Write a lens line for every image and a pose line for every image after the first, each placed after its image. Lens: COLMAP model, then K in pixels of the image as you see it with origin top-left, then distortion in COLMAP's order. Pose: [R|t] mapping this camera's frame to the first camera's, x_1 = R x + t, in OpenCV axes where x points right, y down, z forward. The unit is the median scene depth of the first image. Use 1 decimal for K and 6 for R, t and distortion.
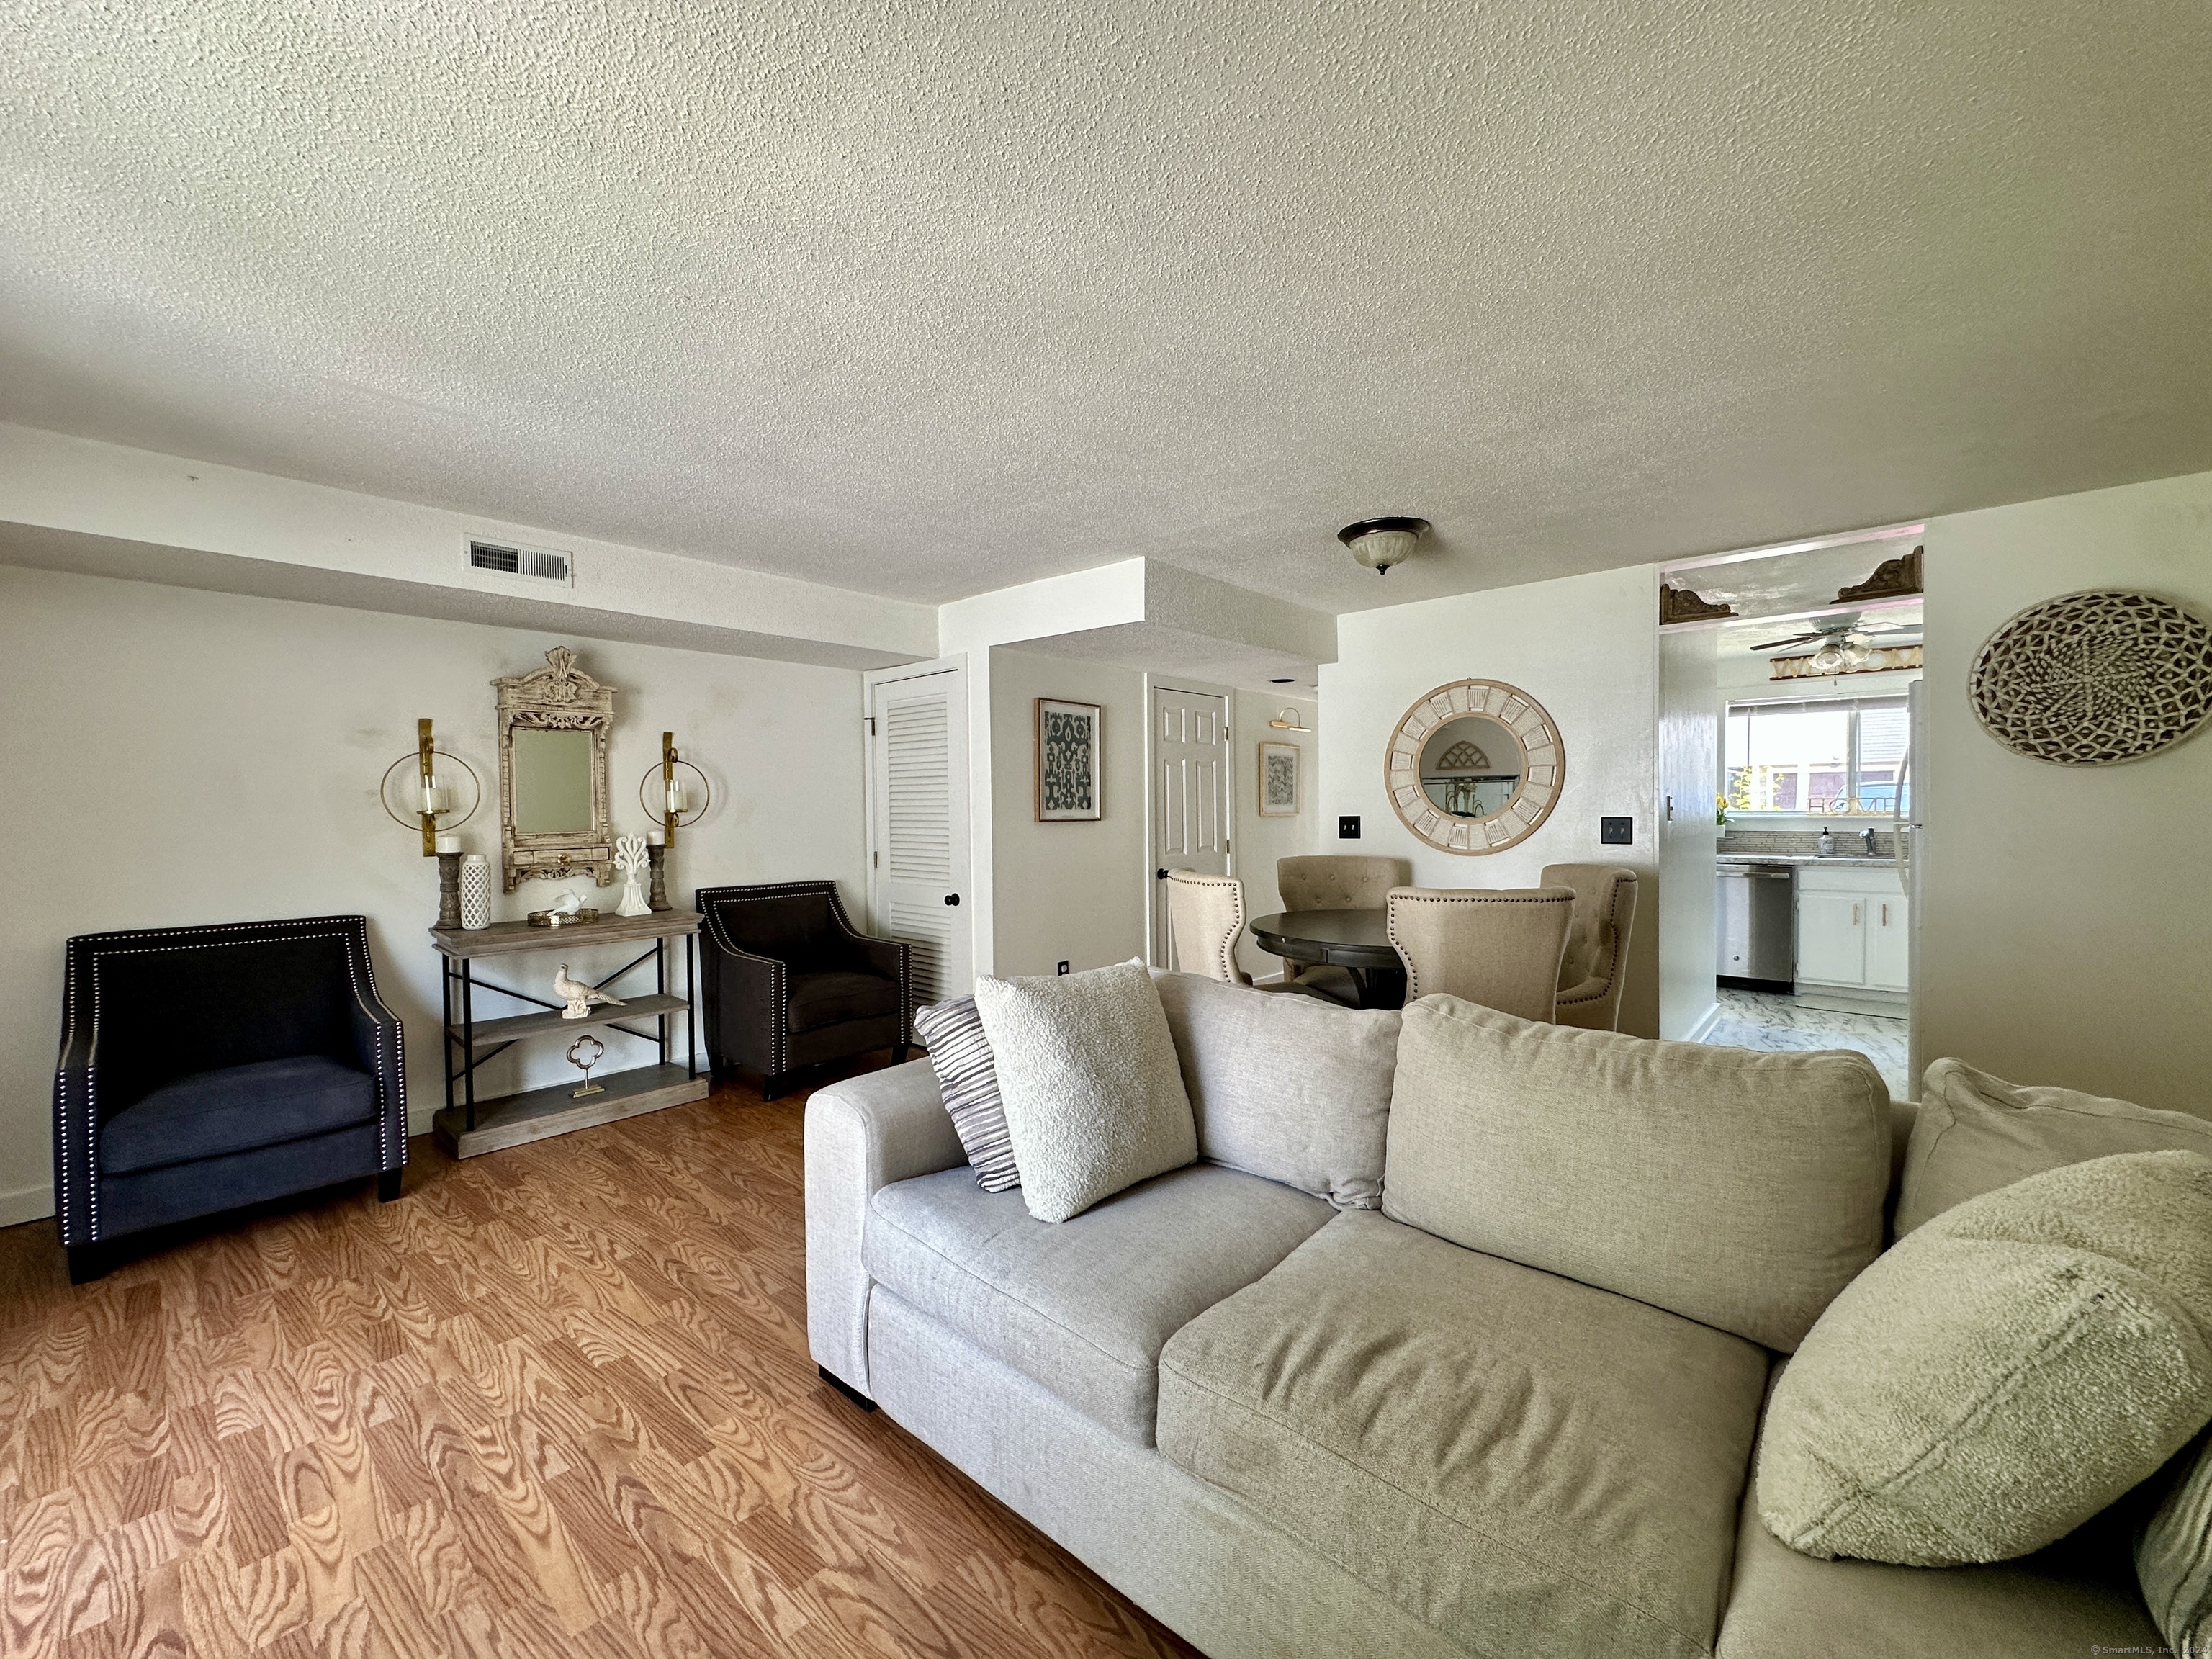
lens RADIAL K [[886.0, 0, 1111.3], [0, 886.0, 824.0], [0, 0, 1]] dist [-0.005118, 0.000705]
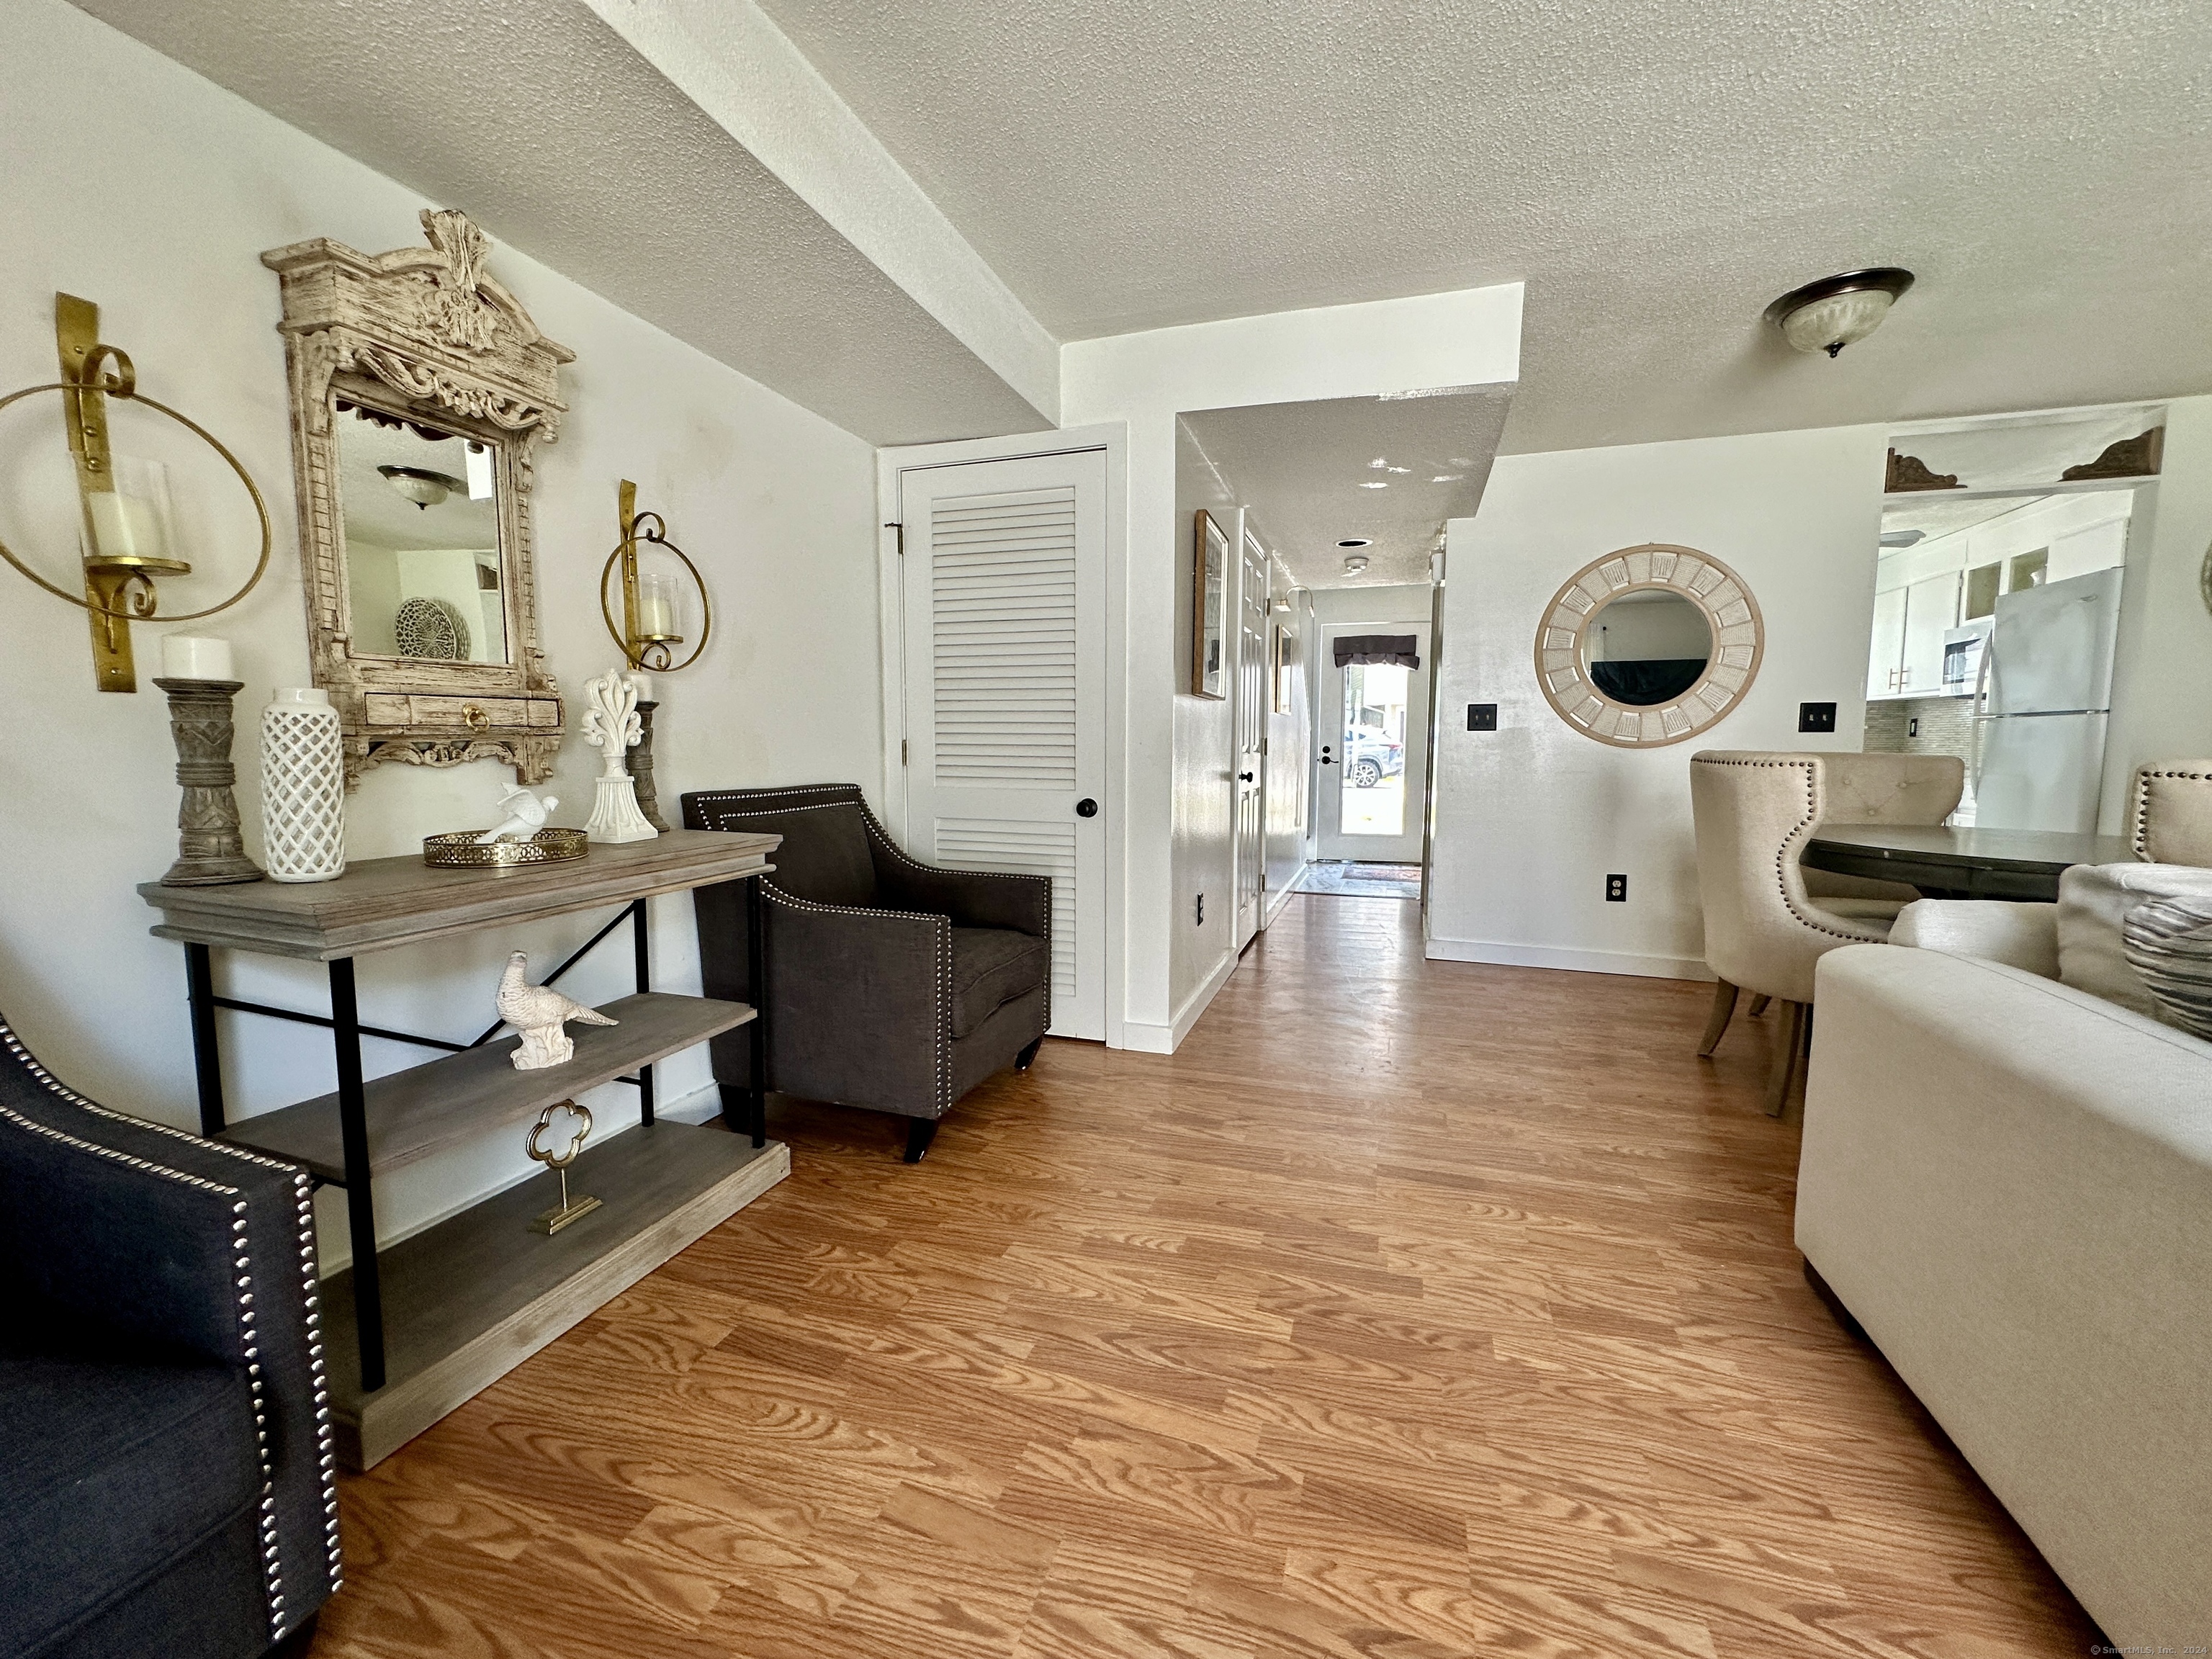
lens RADIAL K [[886.0, 0, 1111.3], [0, 886.0, 824.0], [0, 0, 1]] dist [-0.005118, 0.000705]
pose [[0.917563, -0.023639, 0.396887, -0.493921], [-0.005806, 0.997328, 0.072825, 0.057426], [-0.397548, -0.069126, 0.914974, 0.453856]]
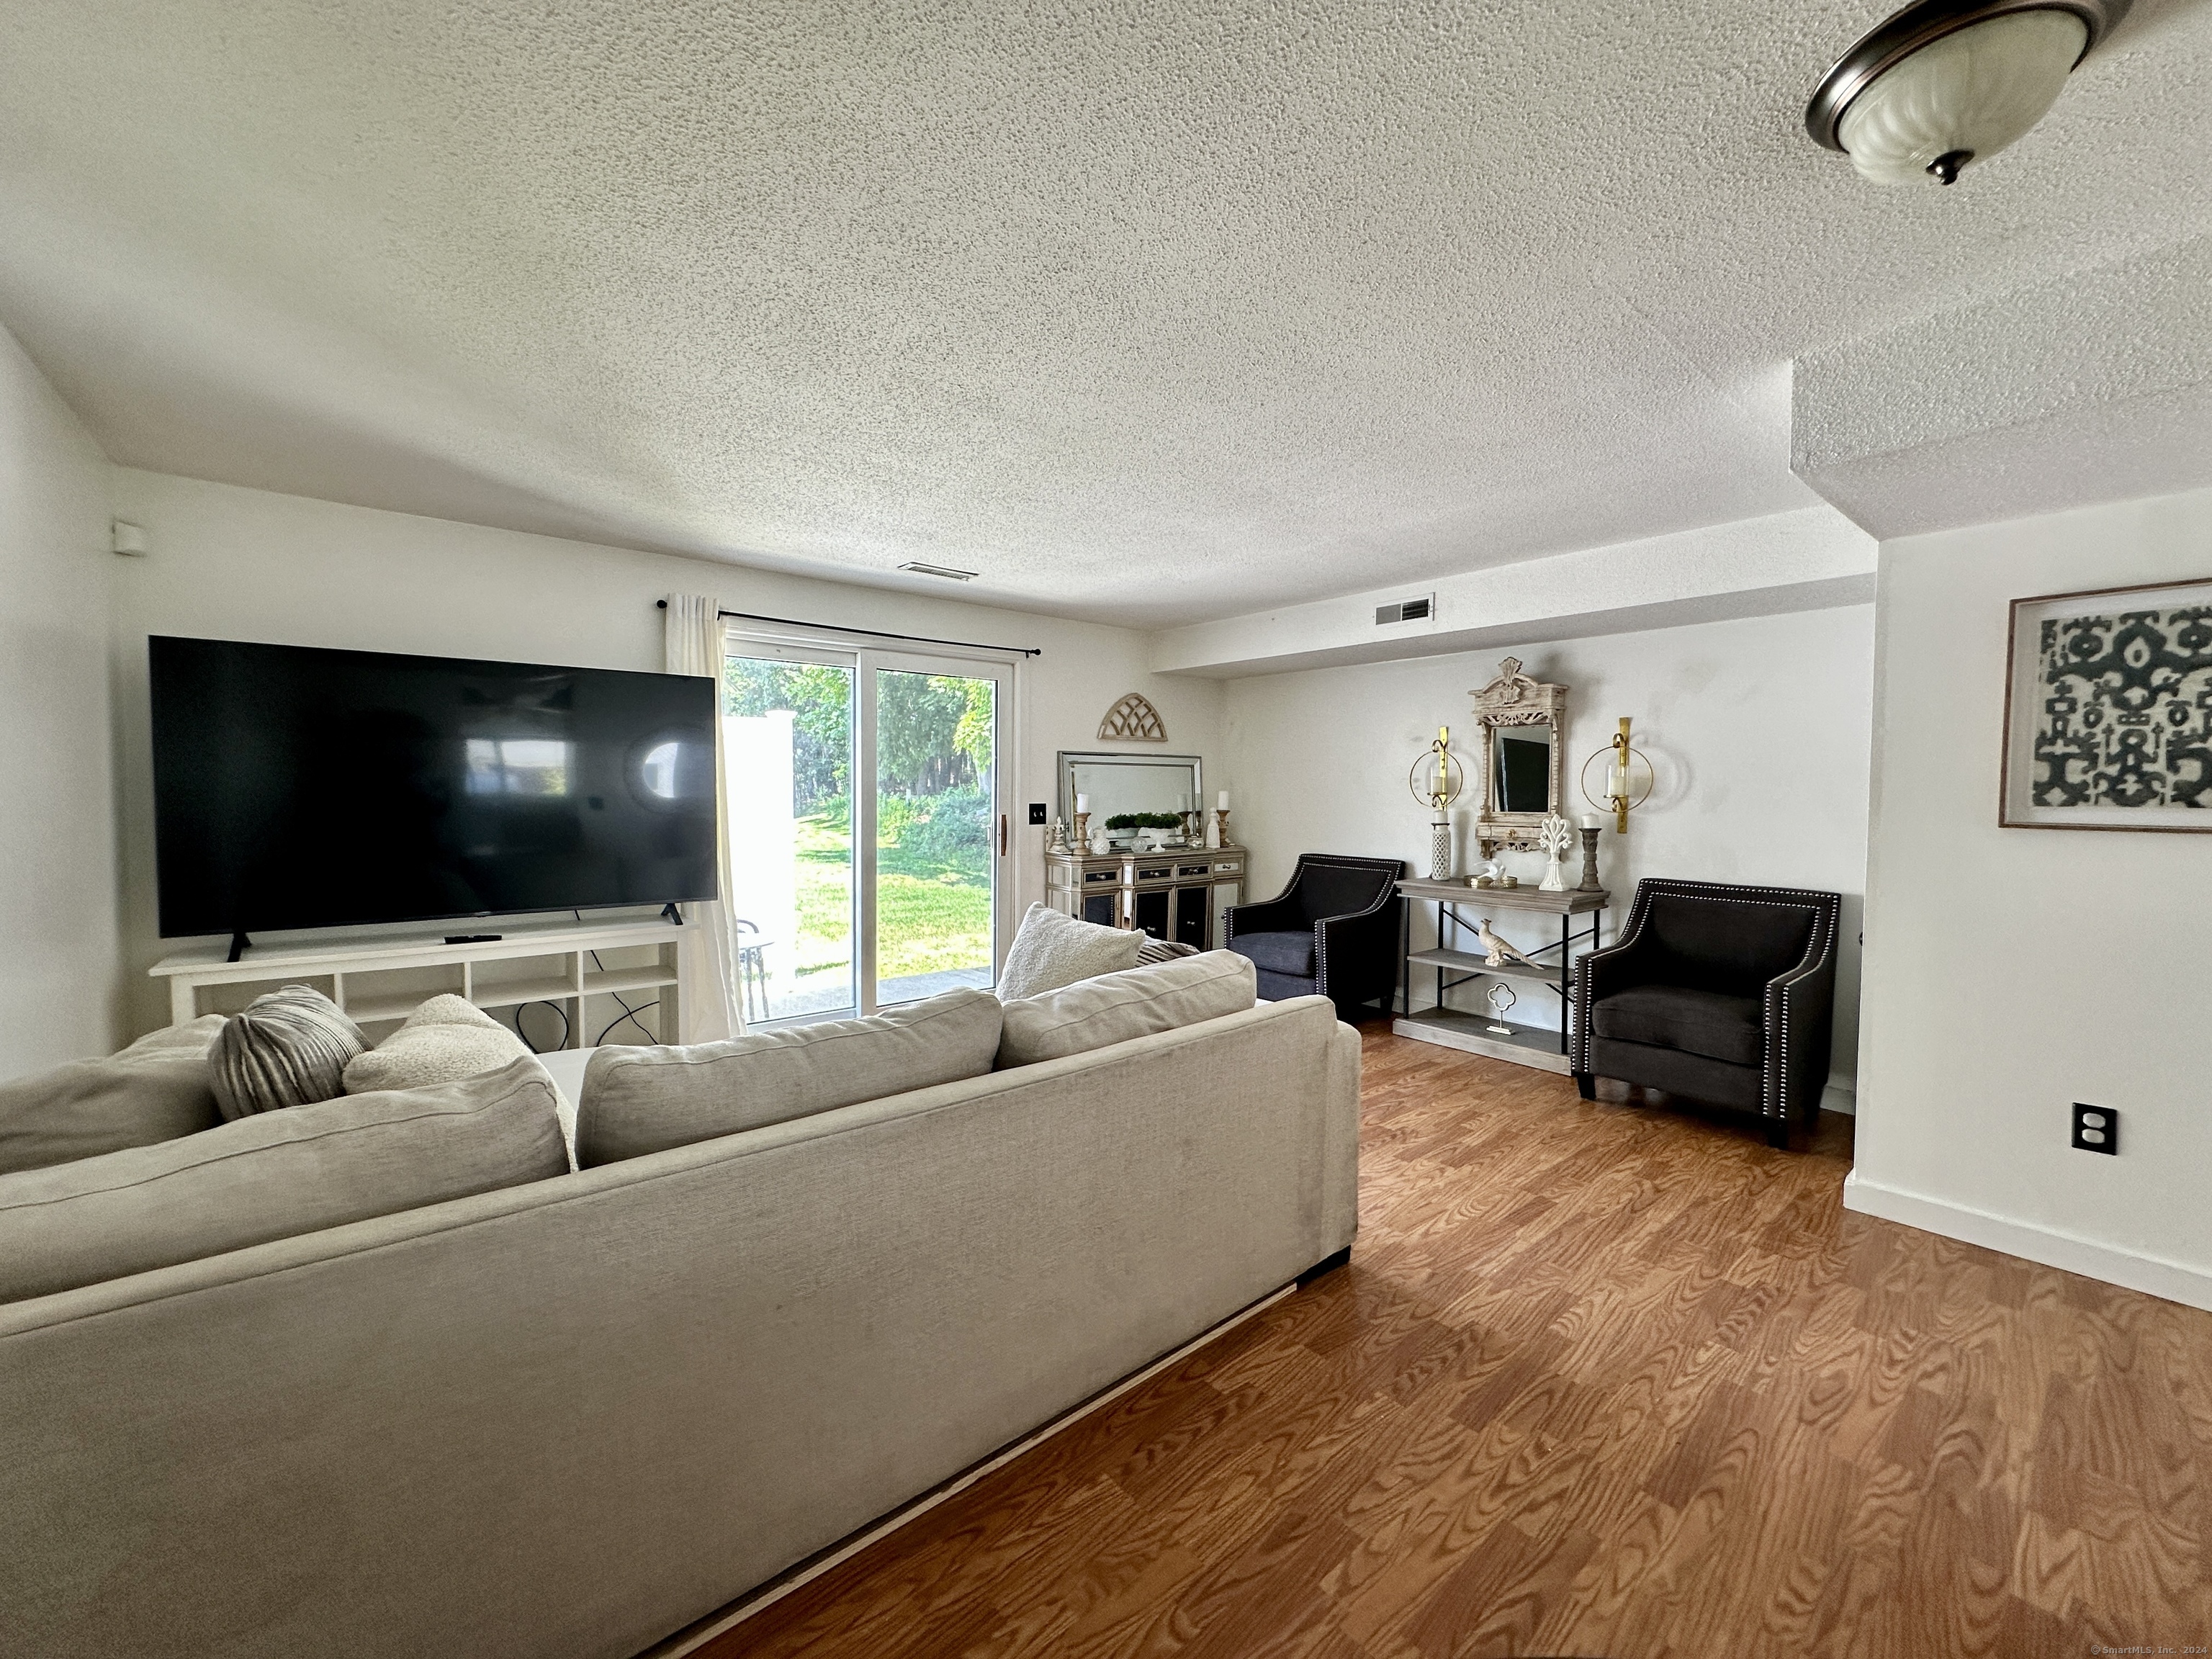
lens RADIAL K [[886.0, 0, 1111.3], [0, 886.0, 824.0], [0, 0, 1]] dist [-0.005118, 0.000705]
pose [[-0.140861, 0.044979, -0.989007, 0.627570], [-0.029615, 0.998329, 0.049621, -0.017622], [0.989586, 0.036279, -0.139293, 0.617601]]
